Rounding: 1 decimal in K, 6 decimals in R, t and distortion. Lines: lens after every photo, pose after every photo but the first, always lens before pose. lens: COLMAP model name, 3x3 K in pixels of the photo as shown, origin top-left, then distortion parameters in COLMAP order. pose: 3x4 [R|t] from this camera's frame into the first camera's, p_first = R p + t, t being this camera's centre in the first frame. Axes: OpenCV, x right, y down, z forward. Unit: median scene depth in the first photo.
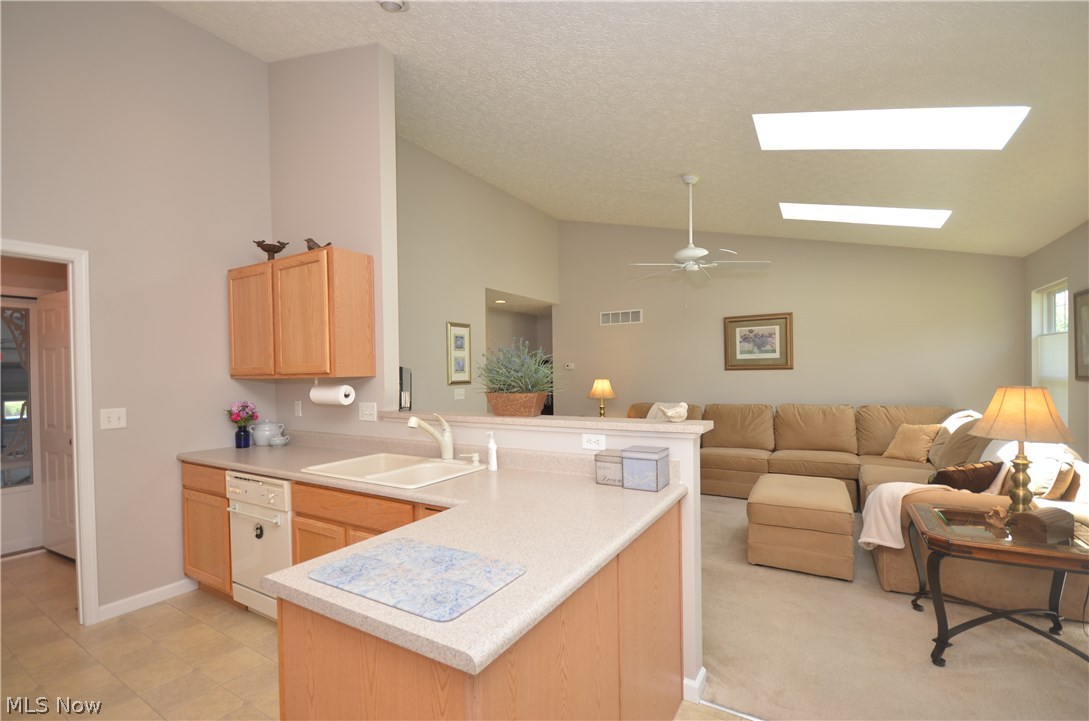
lens RADIAL K [[474.0, 0, 549.2], [0, 474.0, 375.8], [0, 0, 1]] dist [0.025753, -0.018091]
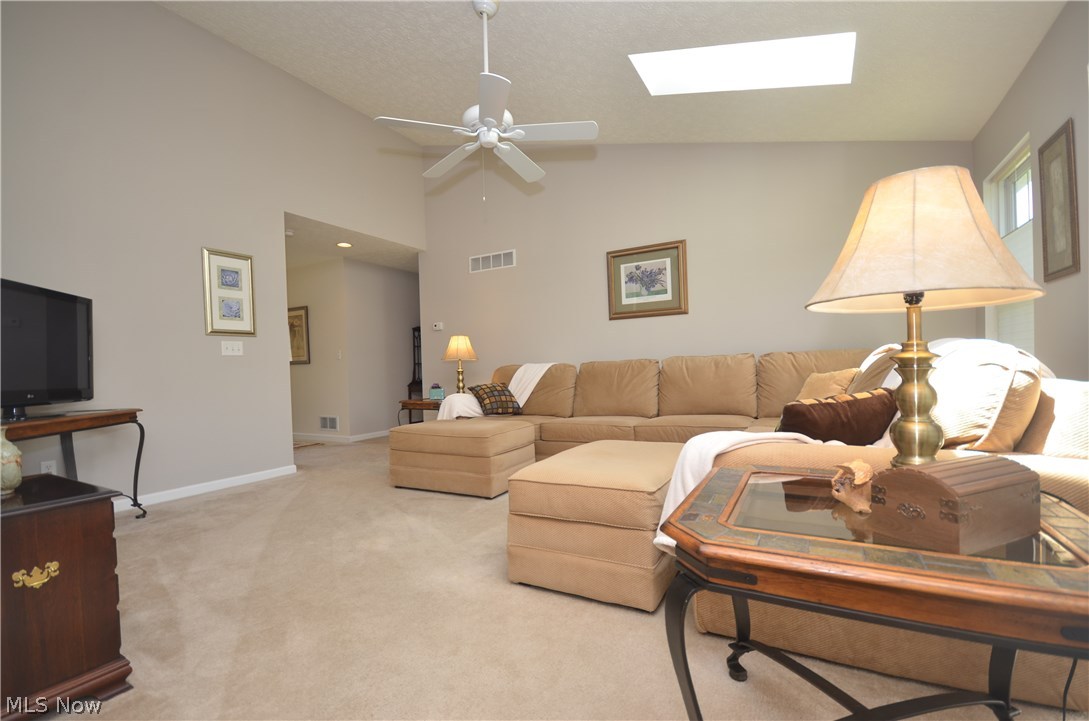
lens RADIAL K [[473.8, 0, 542.4], [0, 473.8, 375.0], [0, 0, 1]] dist [0.002171, -0.007959]
pose [[0.999810, -0.014643, 0.012856, 0.299758], [0.014575, 0.999879, 0.005349, 0.087558], [-0.012933, -0.005161, 0.999903, 0.268430]]
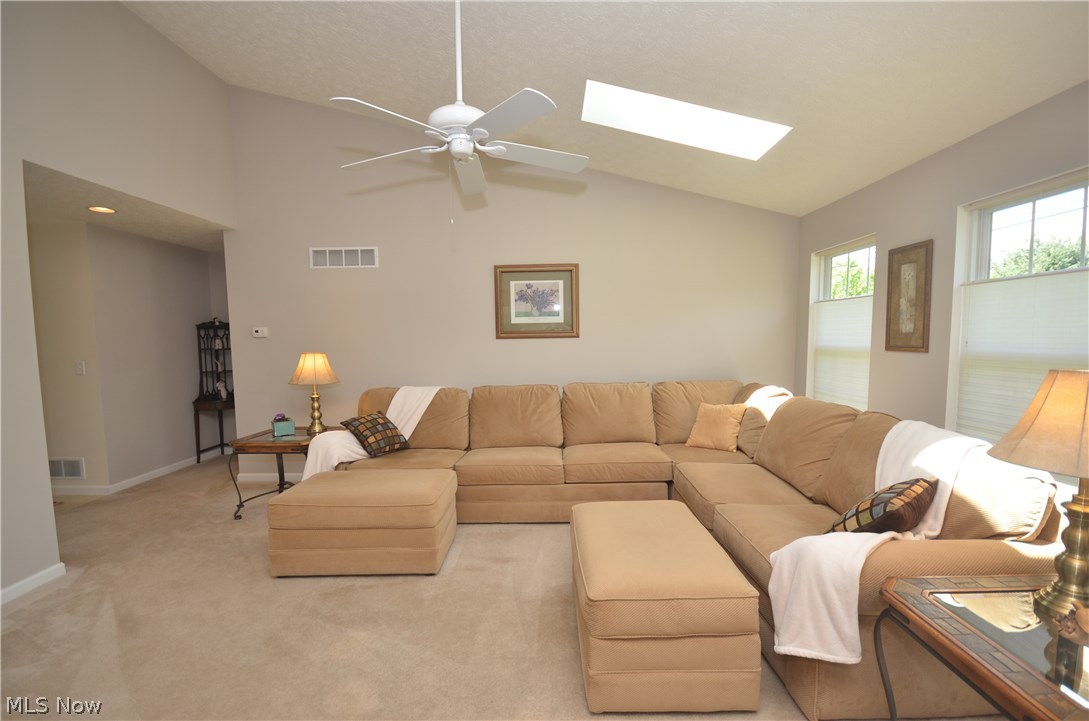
lens RADIAL K [[473.8, 0, 542.4], [0, 473.8, 375.0], [0, 0, 1]] dist [0.002171, -0.007959]
pose [[0.873707, -0.036531, 0.485080, 0.090299], [0.005049, 0.997804, 0.066050, -0.004695], [-0.486427, -0.055259, 0.871972, 0.392030]]
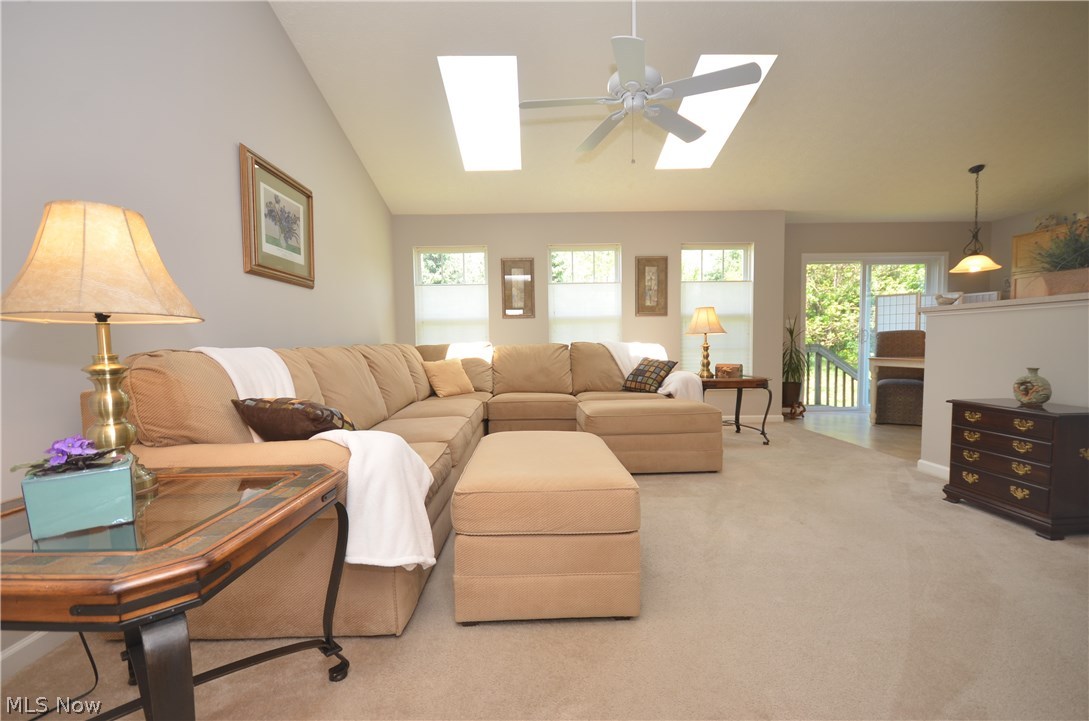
lens RADIAL K [[473.8, 0, 542.4], [0, 473.8, 375.0], [0, 0, 1]] dist [0.002171, -0.007959]
pose [[-0.510399, -0.026433, 0.859531, -0.151343], [0.033630, 0.998149, 0.050666, 0.080064], [-0.859280, 0.054766, -0.508566, 1.197085]]
